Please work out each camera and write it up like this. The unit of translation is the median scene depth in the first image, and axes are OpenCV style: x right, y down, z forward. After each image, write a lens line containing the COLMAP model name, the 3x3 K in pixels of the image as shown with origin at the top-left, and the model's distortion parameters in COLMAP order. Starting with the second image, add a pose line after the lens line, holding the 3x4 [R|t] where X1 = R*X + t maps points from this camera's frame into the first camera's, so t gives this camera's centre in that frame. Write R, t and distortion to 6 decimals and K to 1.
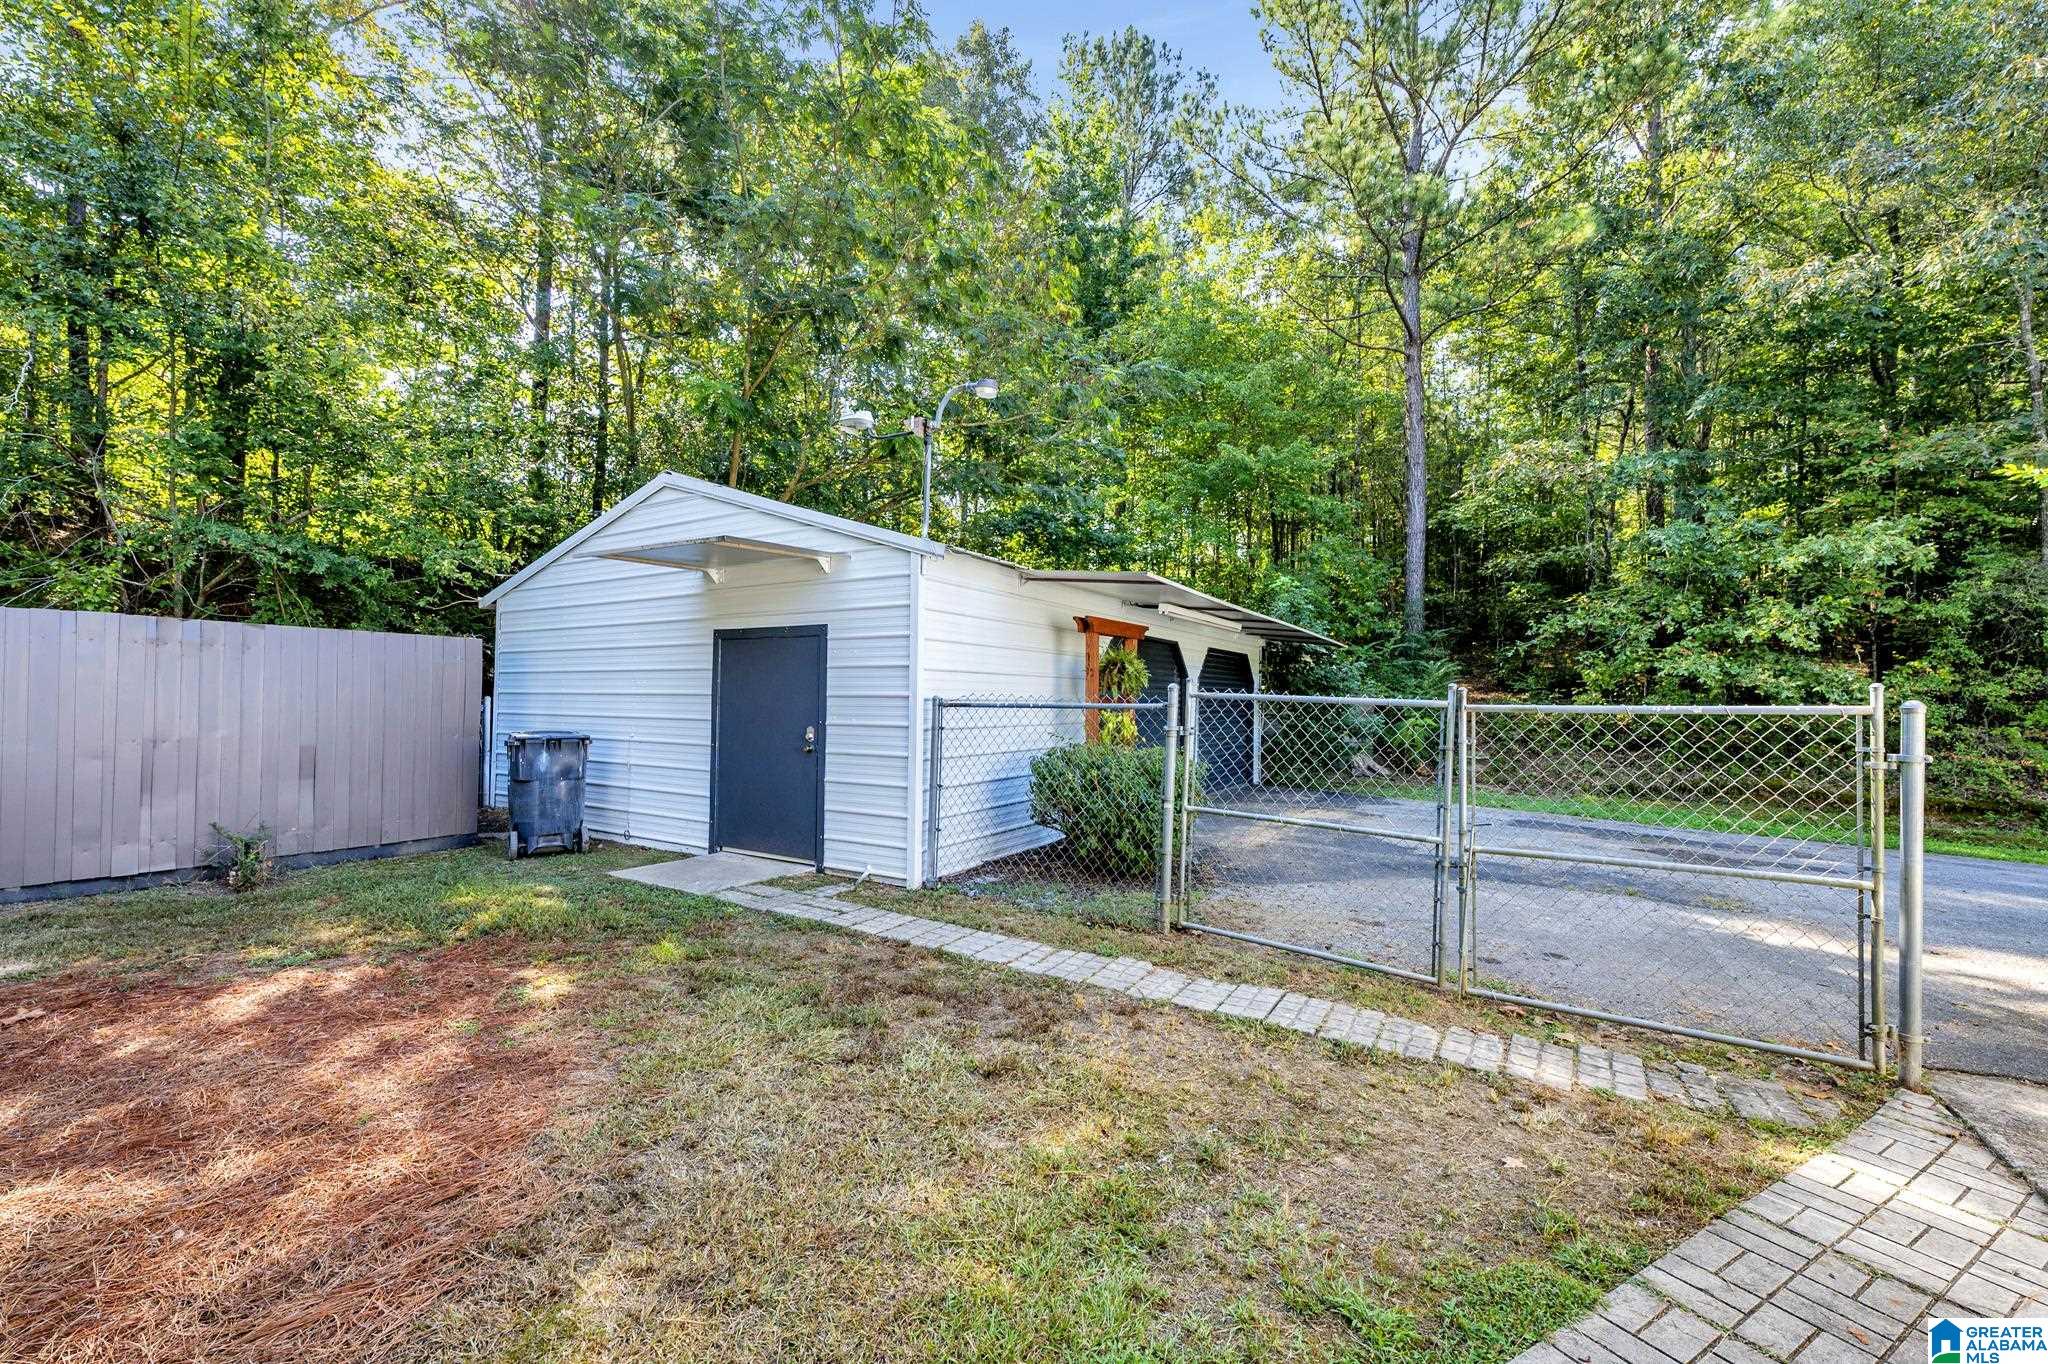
lens RADIAL K [[810.2, 0, 1020.4], [0, 810.2, 687.8], [0, 0, 1]] dist [-0.000884, 0.000148]
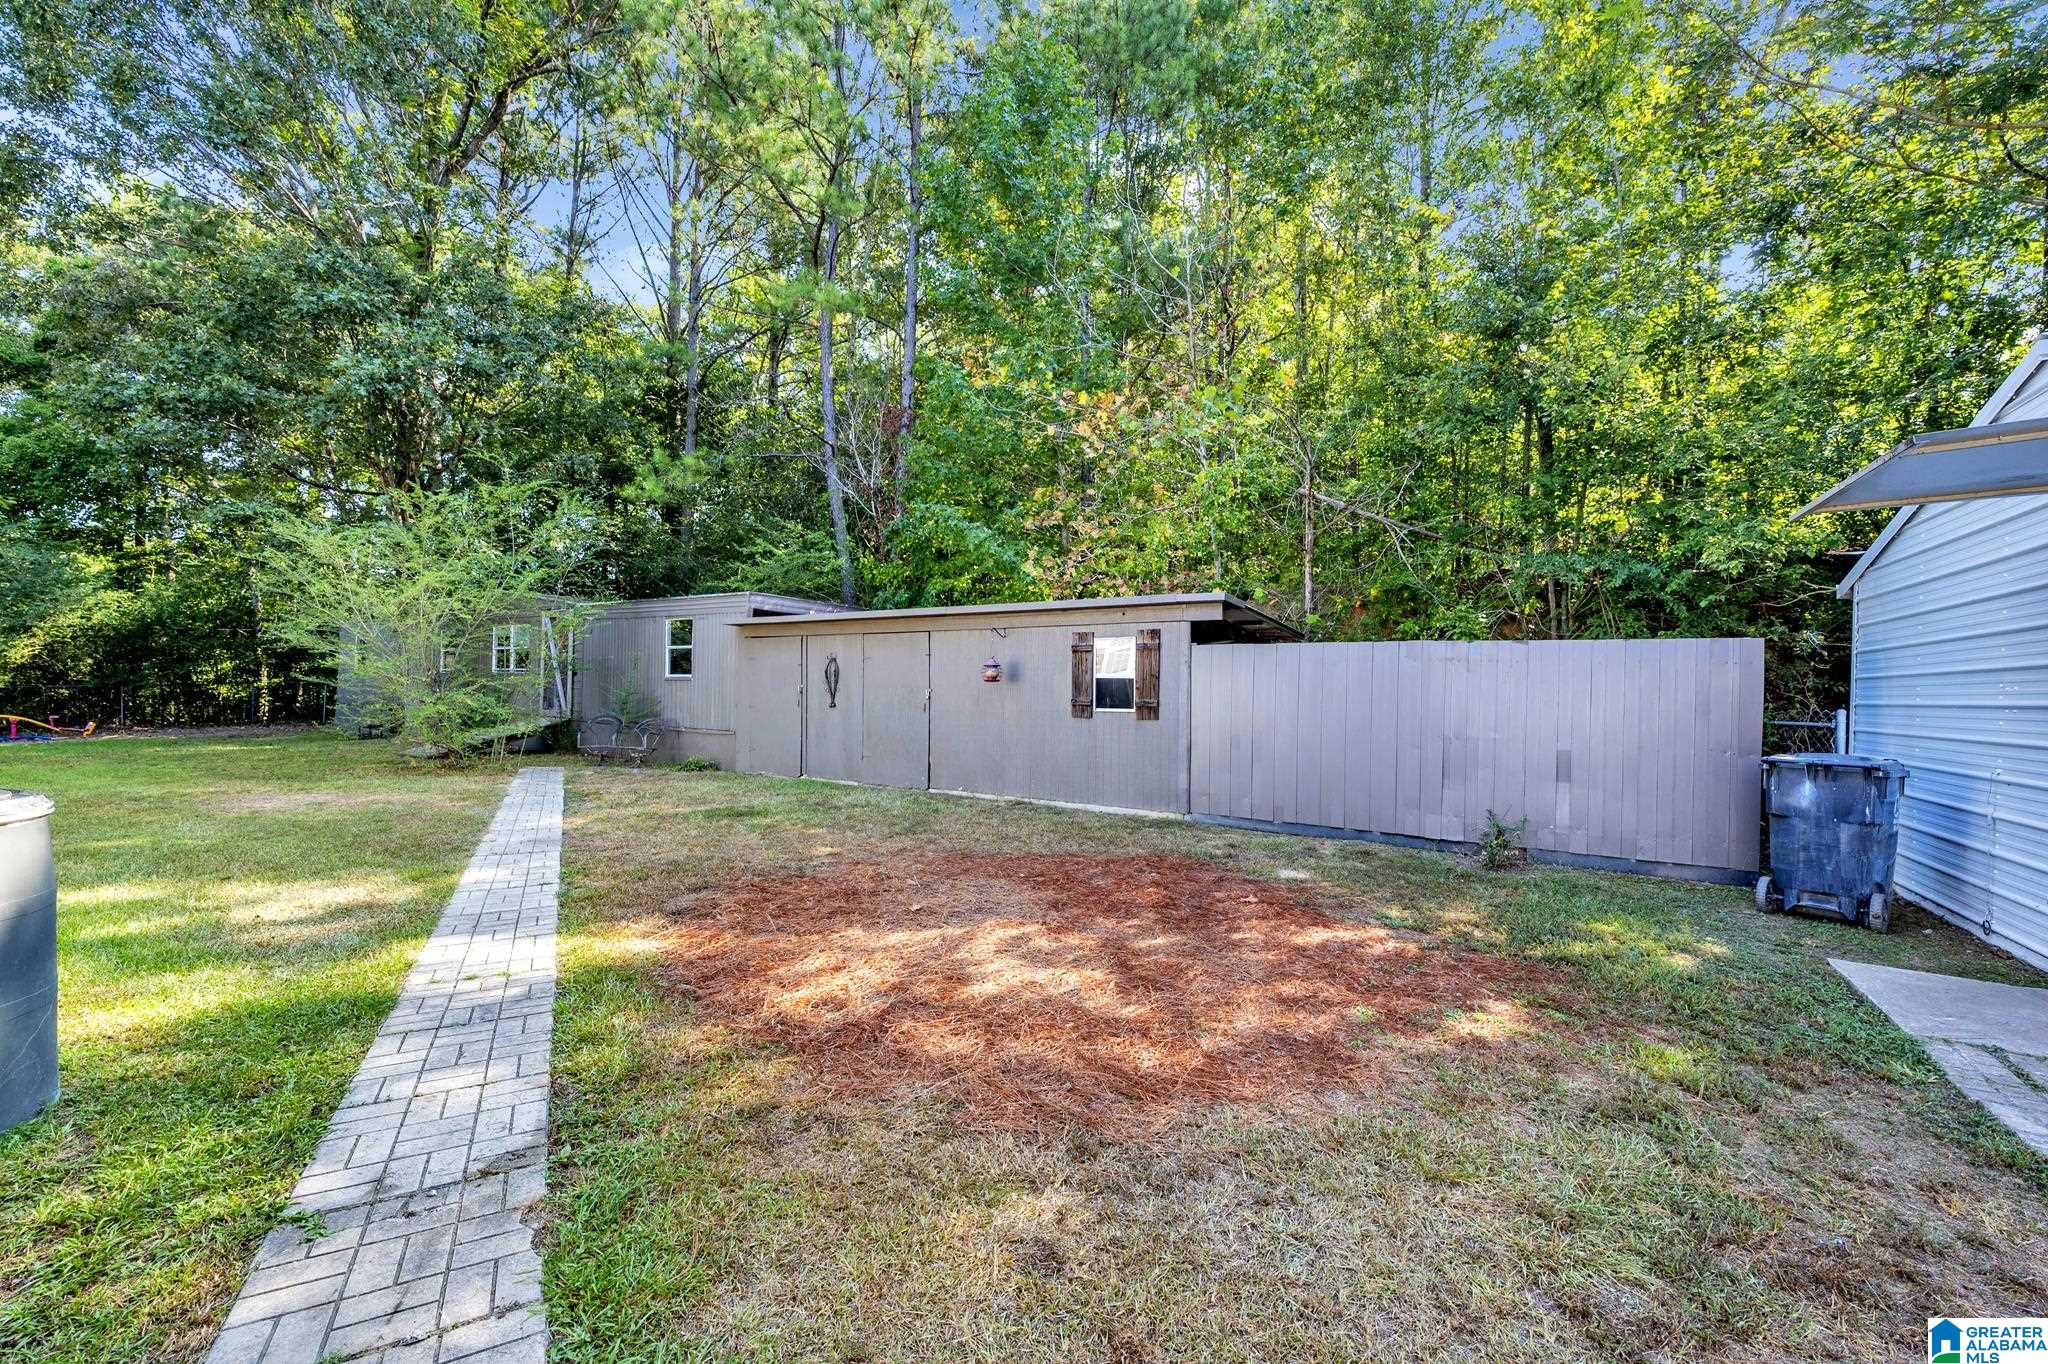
lens RADIAL K [[810.2, 0, 1020.4], [0, 810.2, 687.8], [0, 0, 1]] dist [-0.000884, 0.000148]
pose [[-0.002495, -0.012032, -0.999924, 0.314286], [-0.005676, 0.999912, -0.012018, 0.009186], [0.999981, 0.005645, -0.002563, 0.475541]]
